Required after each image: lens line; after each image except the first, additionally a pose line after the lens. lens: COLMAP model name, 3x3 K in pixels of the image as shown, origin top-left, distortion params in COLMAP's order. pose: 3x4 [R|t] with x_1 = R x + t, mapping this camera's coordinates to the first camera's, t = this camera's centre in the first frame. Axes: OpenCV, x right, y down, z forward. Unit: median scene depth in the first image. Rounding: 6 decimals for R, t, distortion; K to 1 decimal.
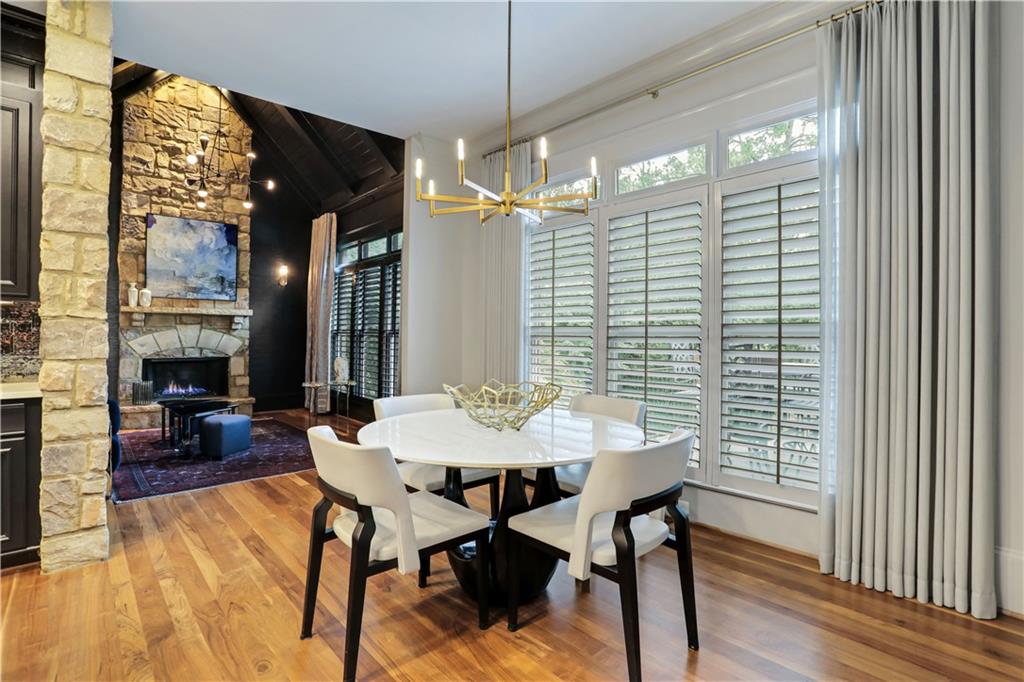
lens RADIAL K [[509.9, 0, 519.4], [0, 509.9, 335.3], [0, 0, 1]] dist [-0.063137, 0.024141]
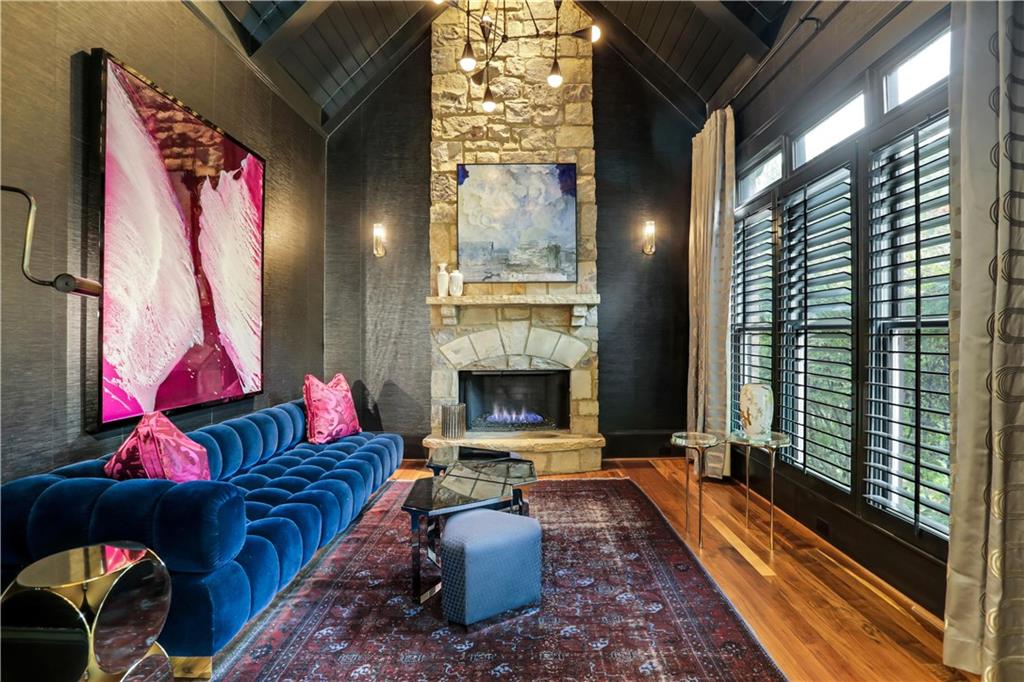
lens RADIAL K [[509.9, 0, 520.0], [0, 509.9, 322.9], [0, 0, 1]] dist [-0.063137, 0.024141]
pose [[0.729674, -0.028504, -0.683201, -0.185758], [0.013036, 0.999529, -0.027780, 0.000578], [0.683671, 0.011364, 0.729702, 0.499171]]
